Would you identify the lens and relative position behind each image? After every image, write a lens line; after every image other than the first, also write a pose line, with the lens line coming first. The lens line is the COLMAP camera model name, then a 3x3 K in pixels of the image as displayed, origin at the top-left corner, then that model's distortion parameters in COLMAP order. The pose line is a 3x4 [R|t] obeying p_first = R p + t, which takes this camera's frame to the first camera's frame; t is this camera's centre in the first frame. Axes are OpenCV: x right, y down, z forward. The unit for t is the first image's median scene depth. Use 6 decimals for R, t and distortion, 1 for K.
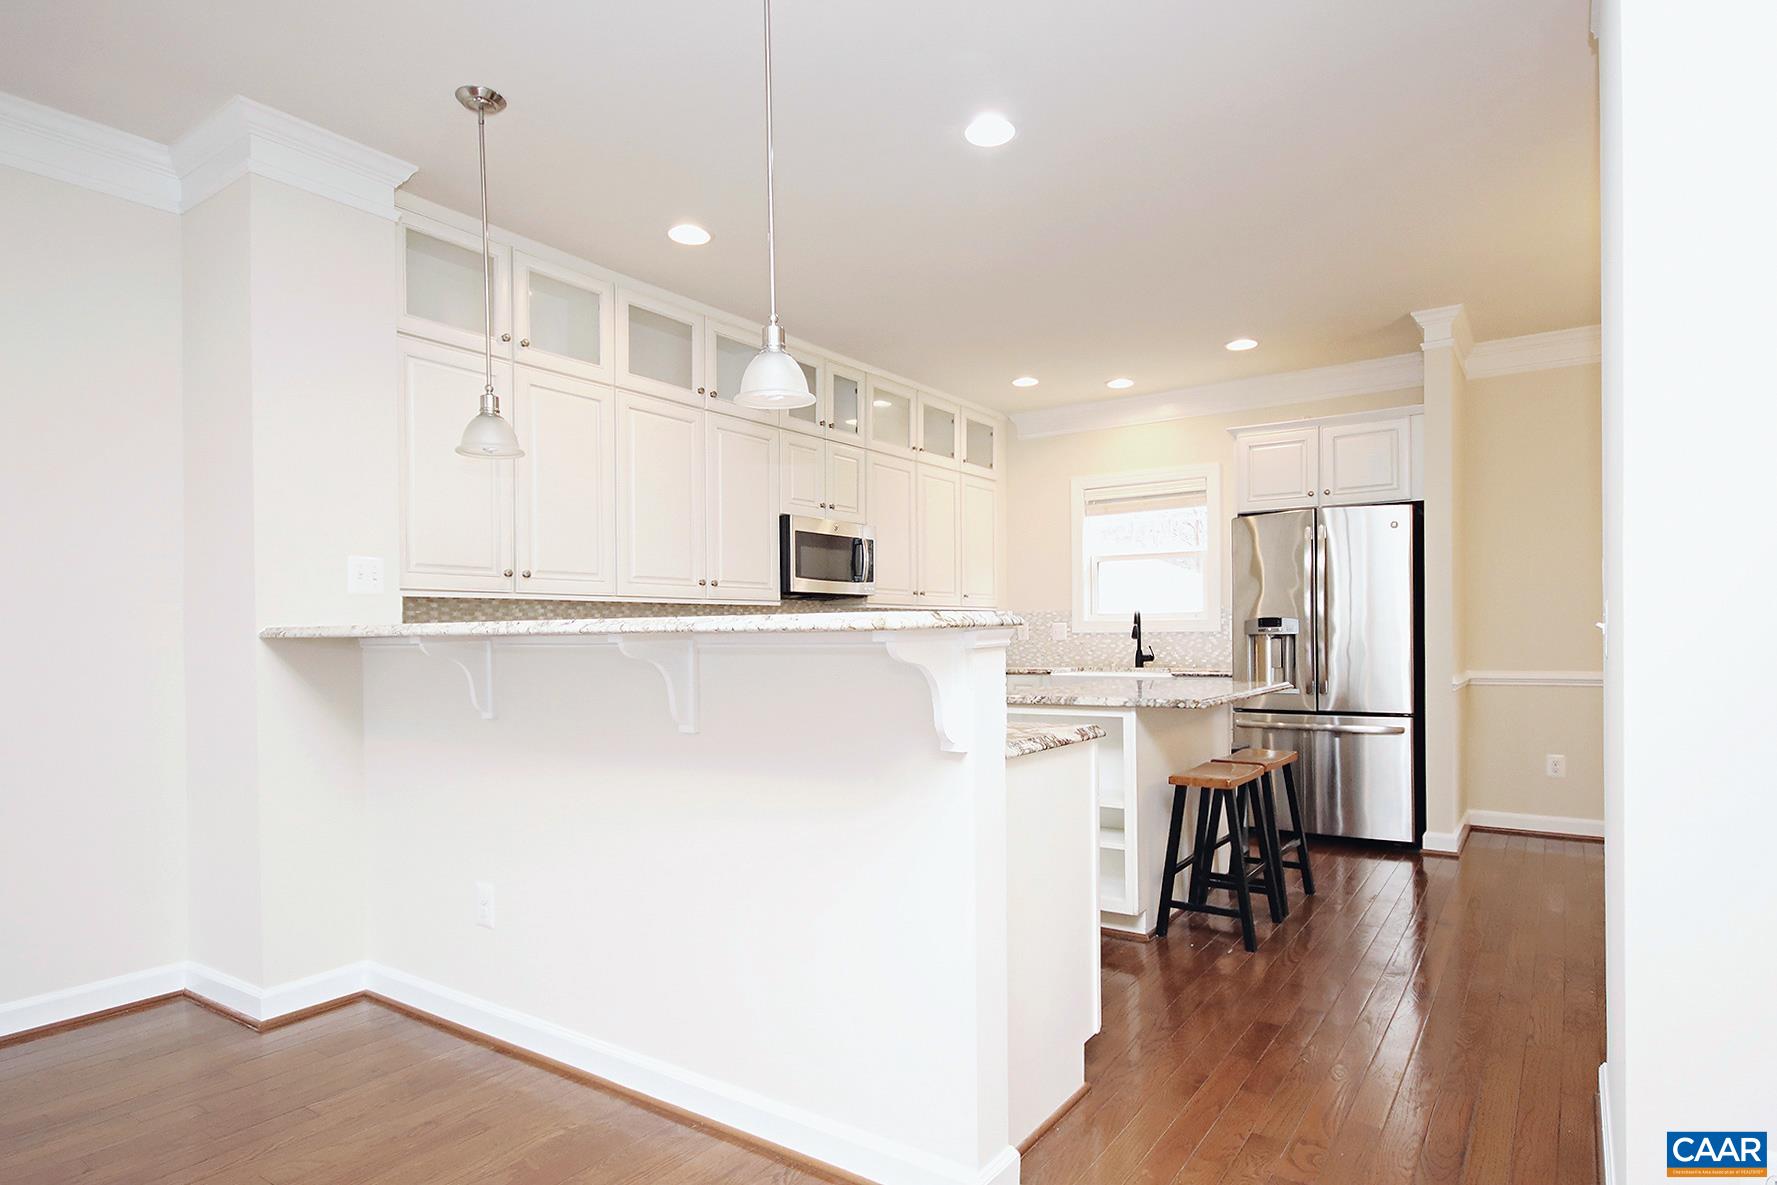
lens RADIAL K [[976.9, 0, 921.1], [0, 976.9, 631.3], [0, 0, 1]] dist [-0.001986, 0.000179]
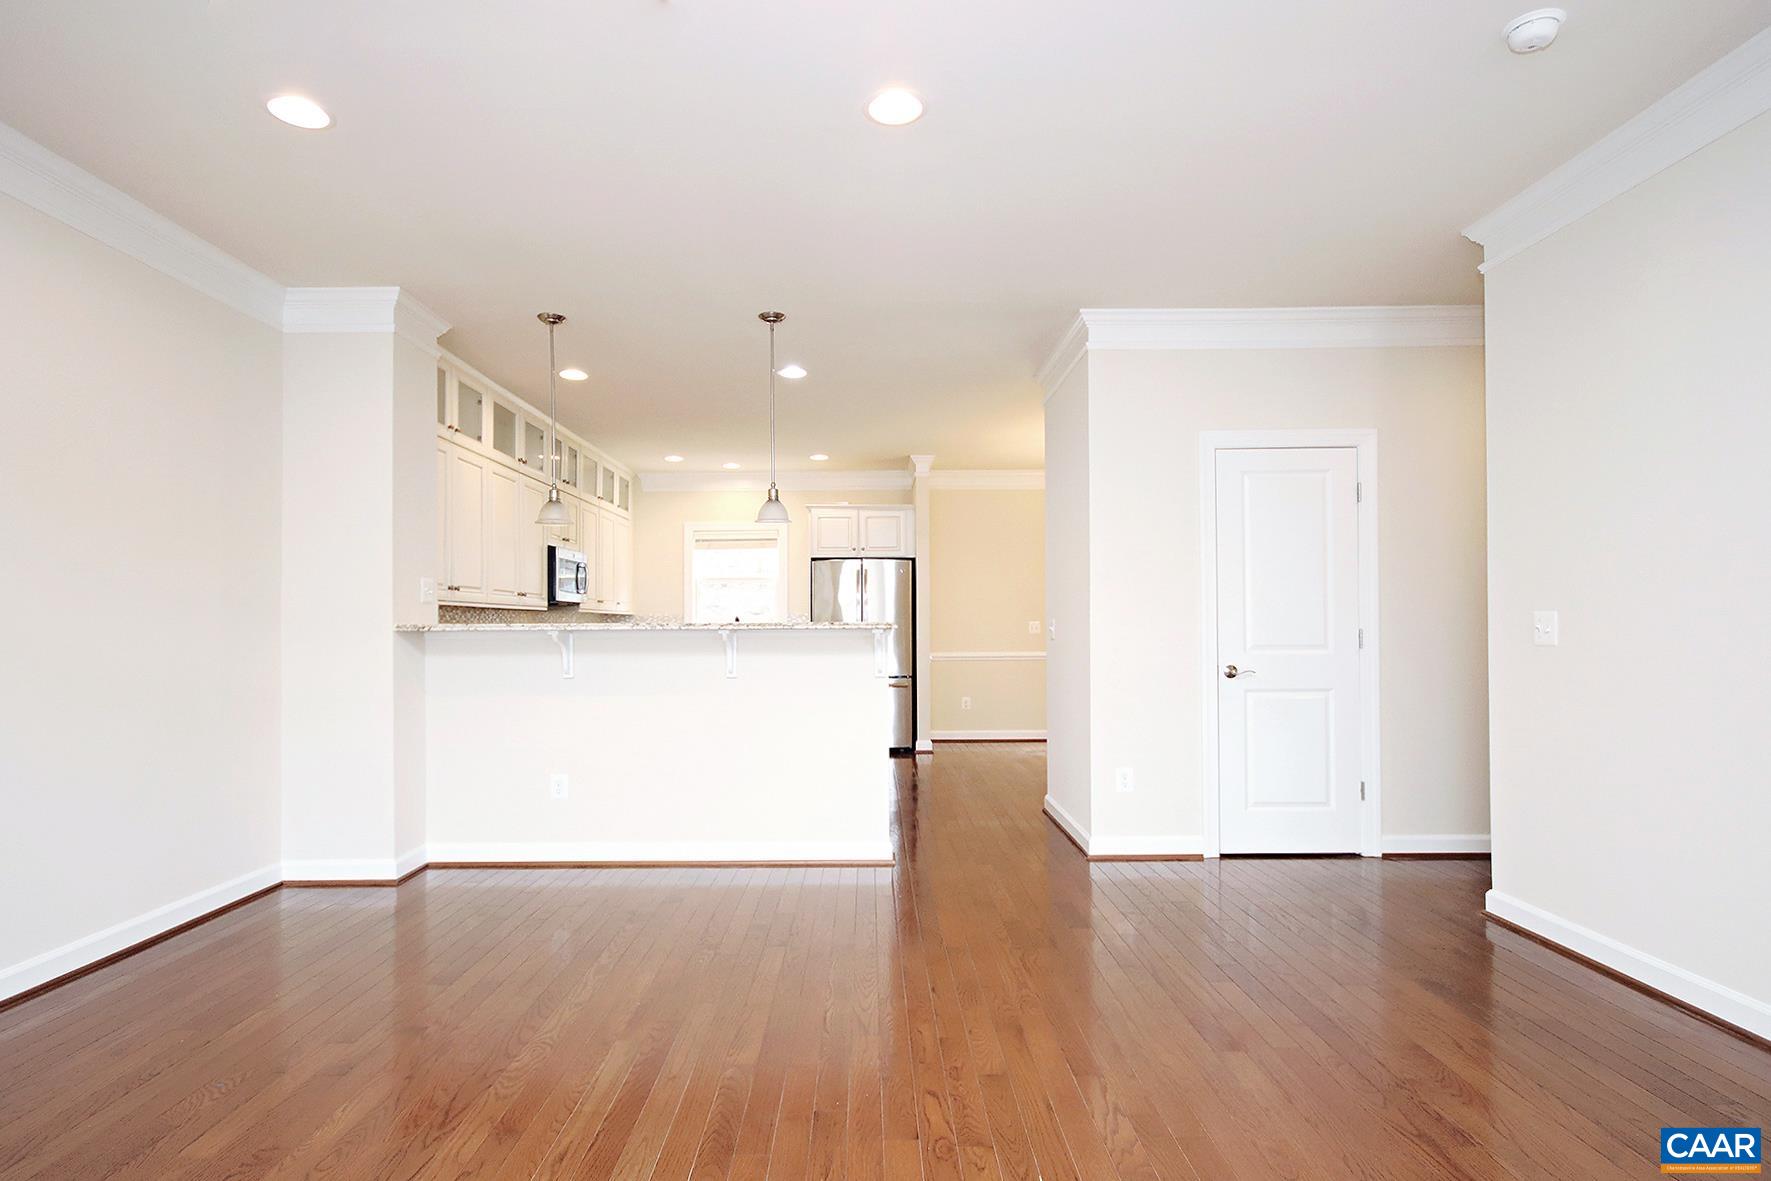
lens RADIAL K [[910.6, 0, 880.5], [0, 910.6, 607.7], [0, 0, 1]] dist [0.003231, 0.000773]
pose [[0.825715, 0.017360, 0.563821, -0.442712], [-0.003195, 0.999654, -0.026101, 0.002311], [-0.564079, 0.019751, 0.825484, -0.323690]]
